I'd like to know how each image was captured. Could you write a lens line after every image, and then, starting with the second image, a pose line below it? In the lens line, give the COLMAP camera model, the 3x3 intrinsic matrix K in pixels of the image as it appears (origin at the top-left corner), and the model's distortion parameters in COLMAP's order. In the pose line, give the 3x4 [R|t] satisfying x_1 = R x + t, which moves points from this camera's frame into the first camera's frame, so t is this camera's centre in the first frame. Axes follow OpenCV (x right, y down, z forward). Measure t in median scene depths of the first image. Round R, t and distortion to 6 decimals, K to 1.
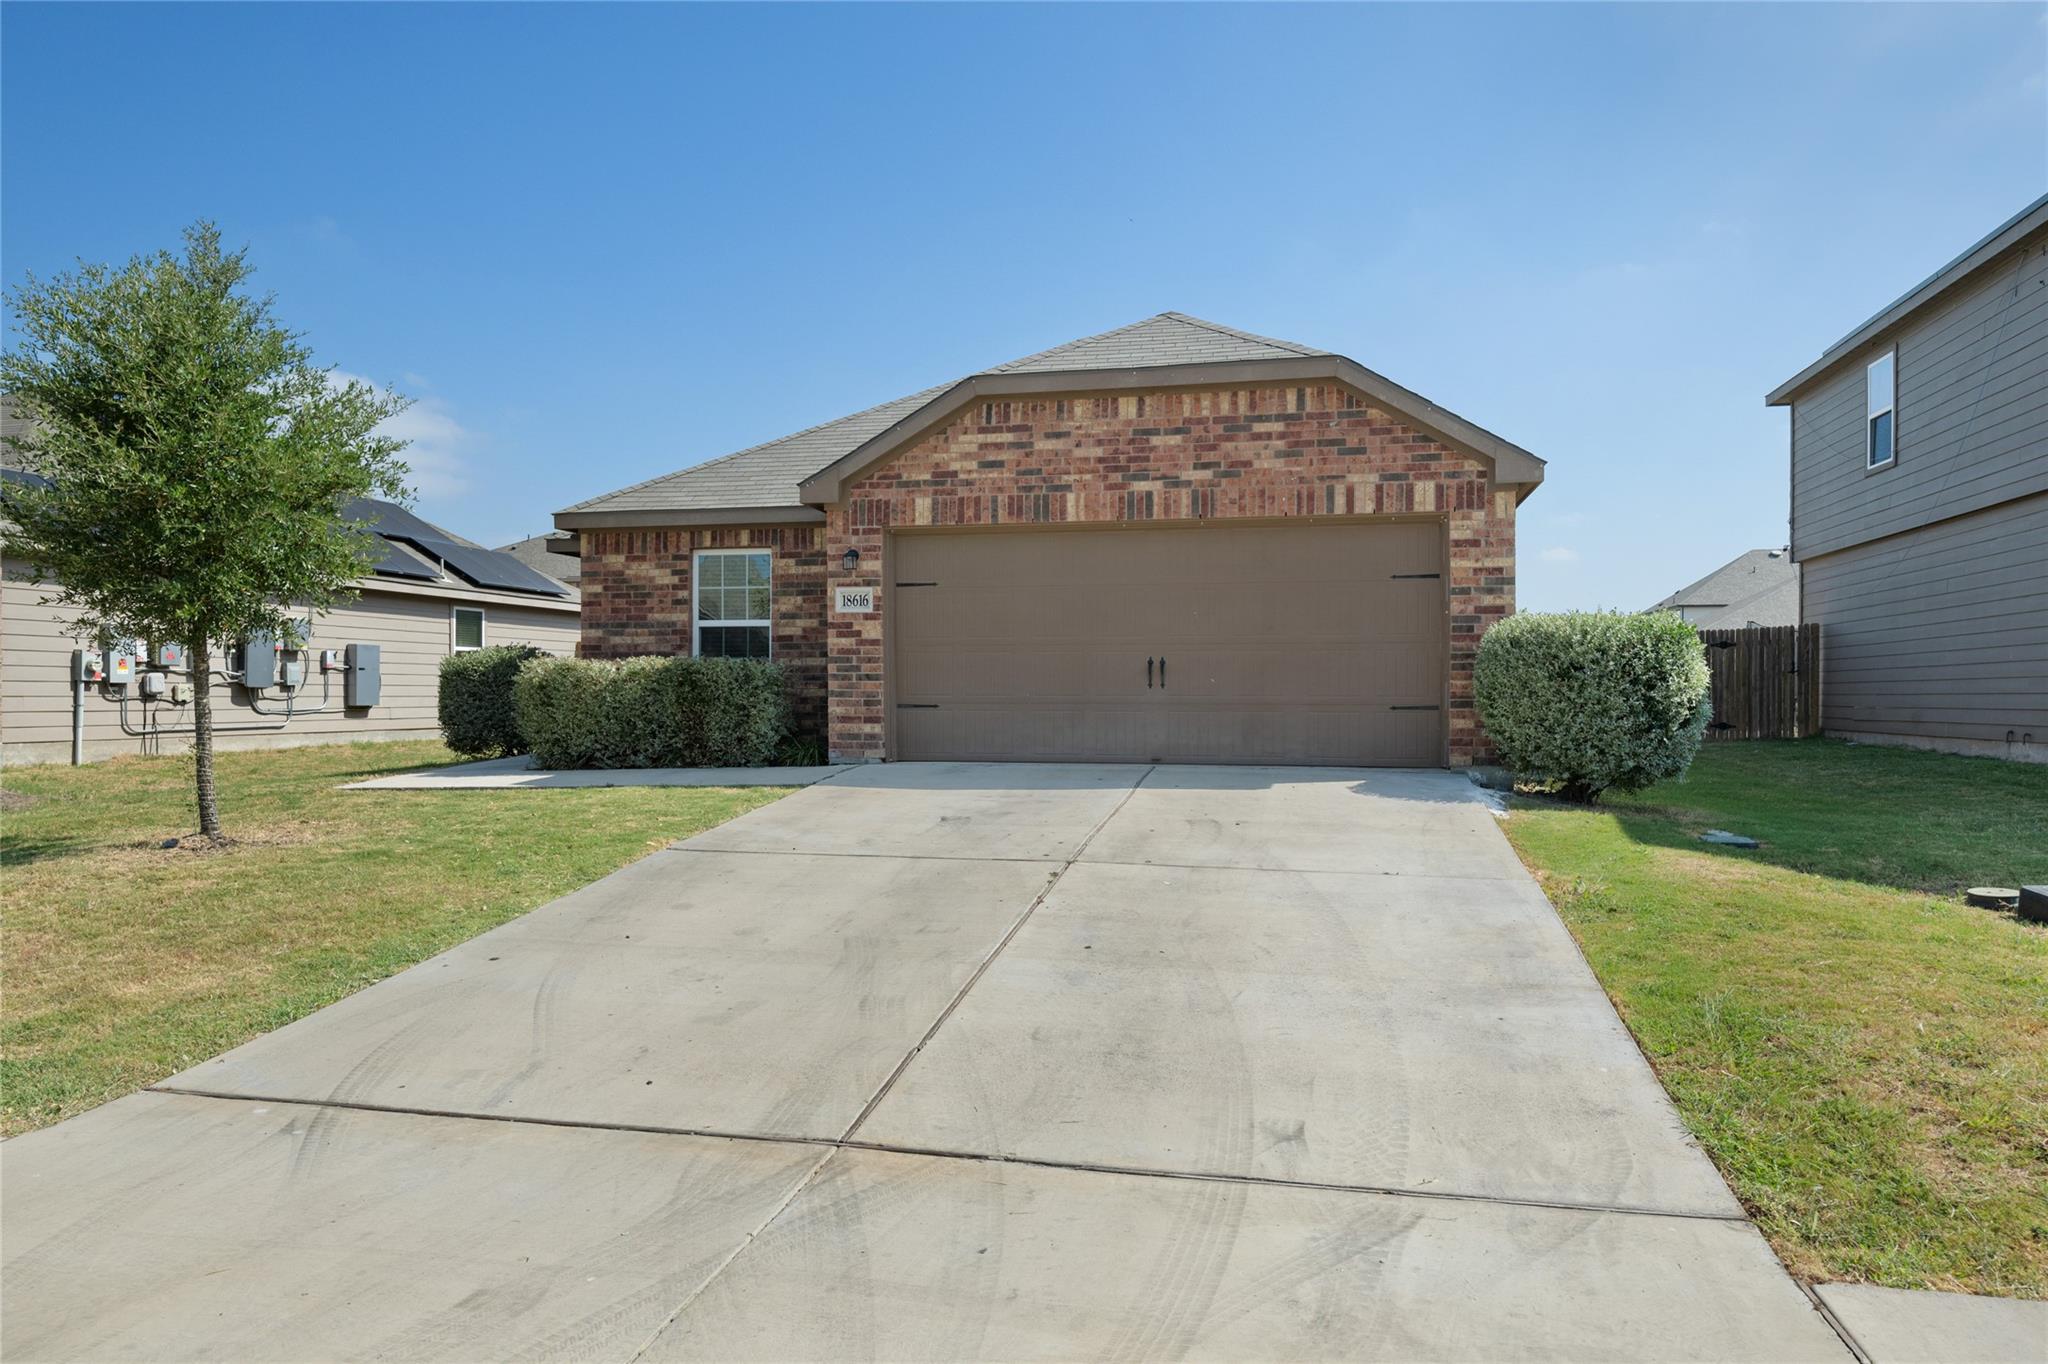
lens RADIAL K [[1343.0, 0, 1033.7], [0, 1343.0, 699.0], [0, 0, 1]] dist [-0.001247, -0.000019]
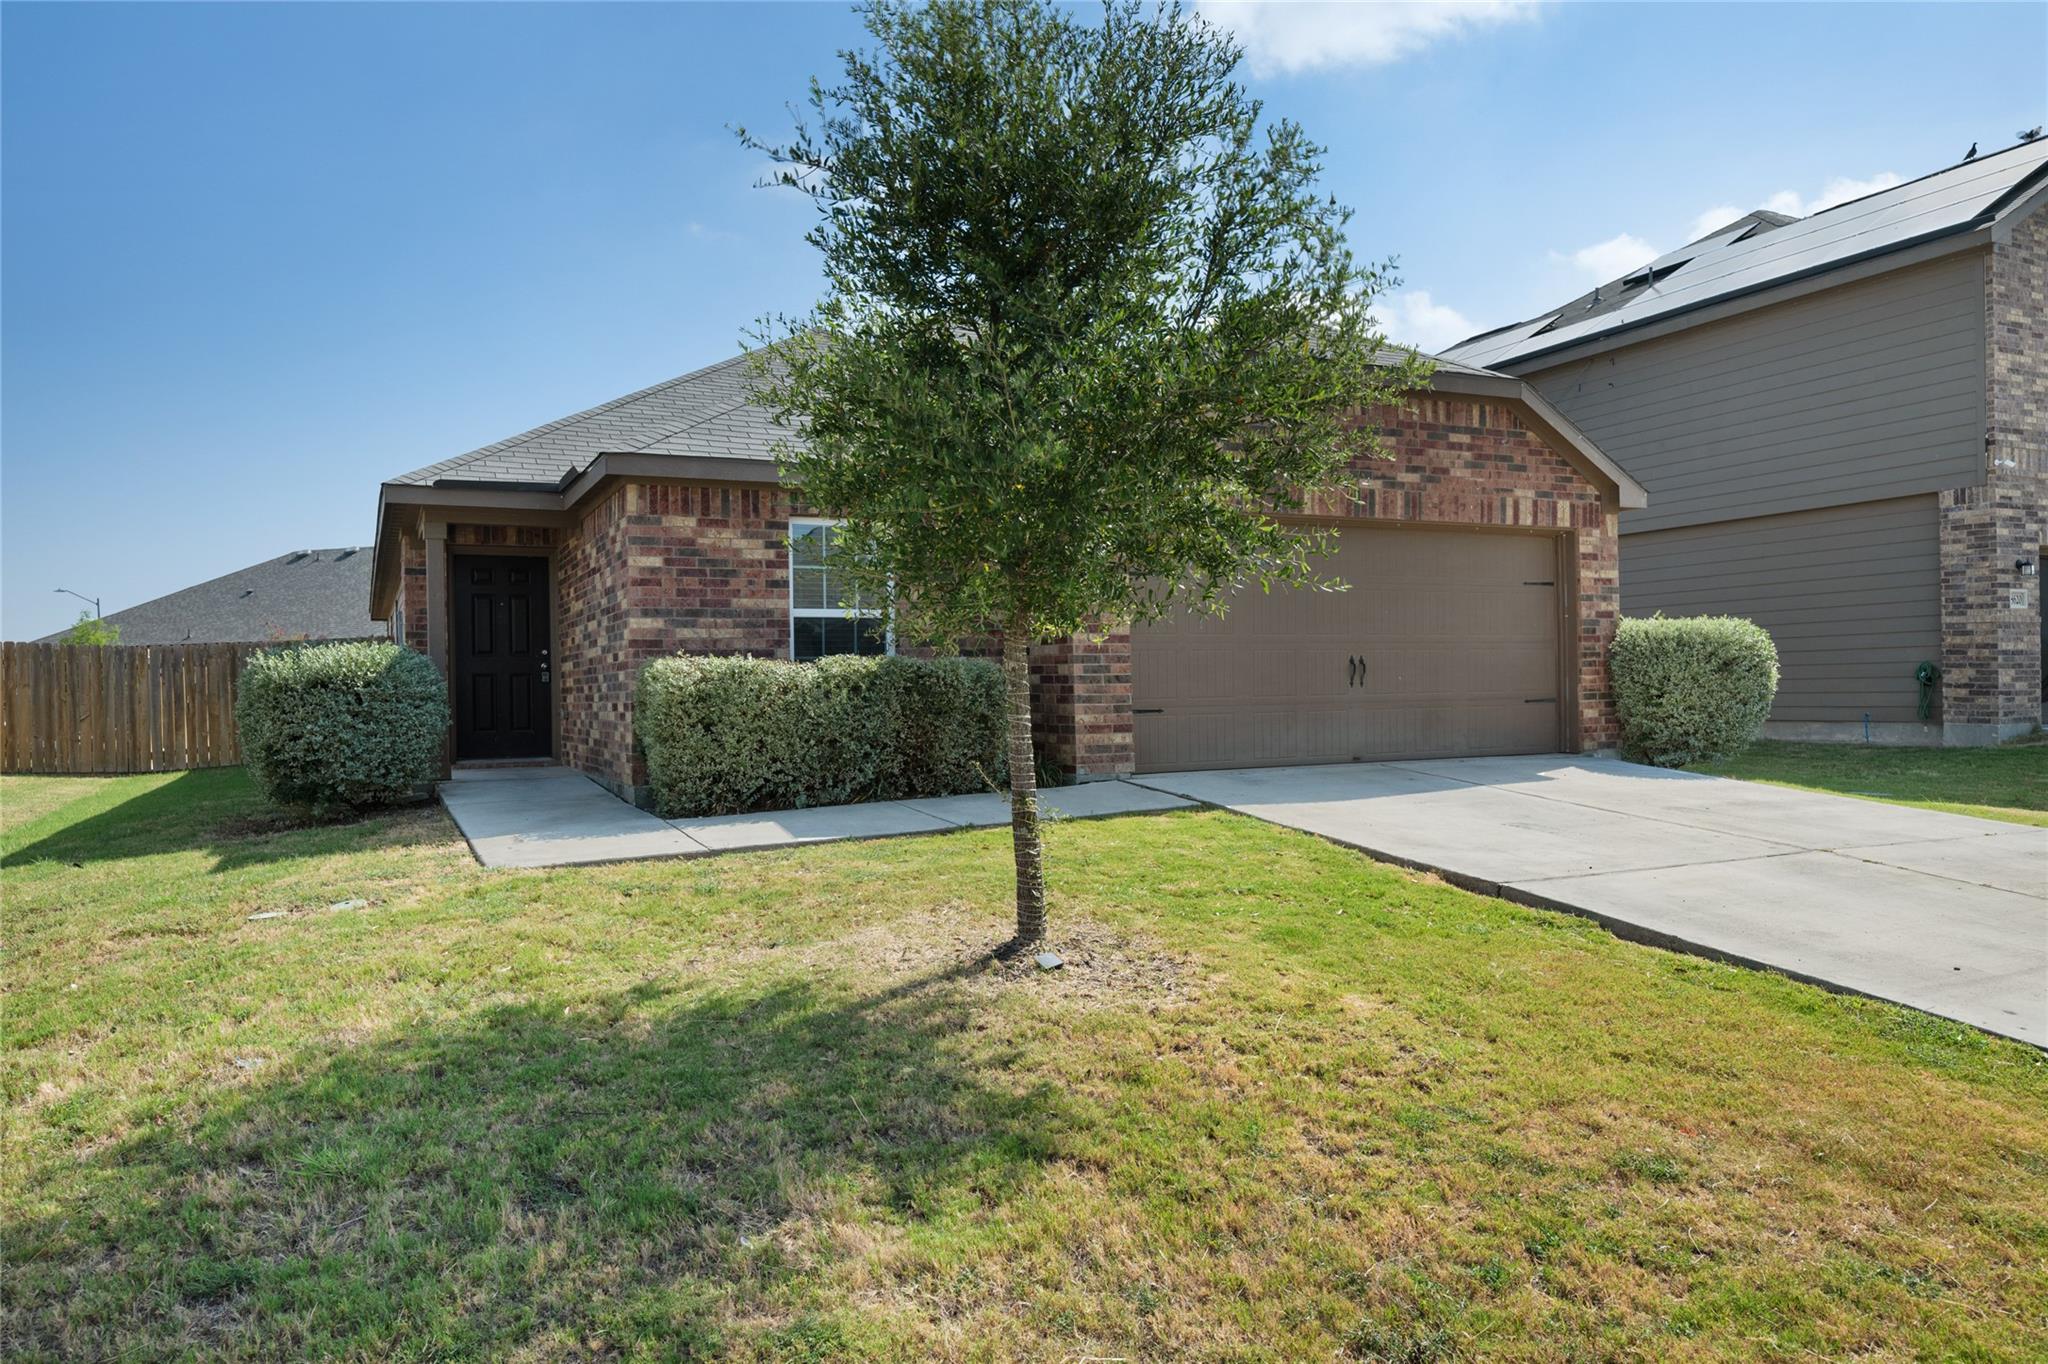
lens RADIAL K [[1343.0, 0, 1017.7], [0, 1343.0, 678.2], [0, 0, 1]] dist [-0.001247, -0.000019]
pose [[0.786344, -0.010723, 0.617696, -0.717846], [0.021527, 0.999718, -0.010050, -0.009703], [-0.617414, 0.021200, 0.786353, 0.368065]]
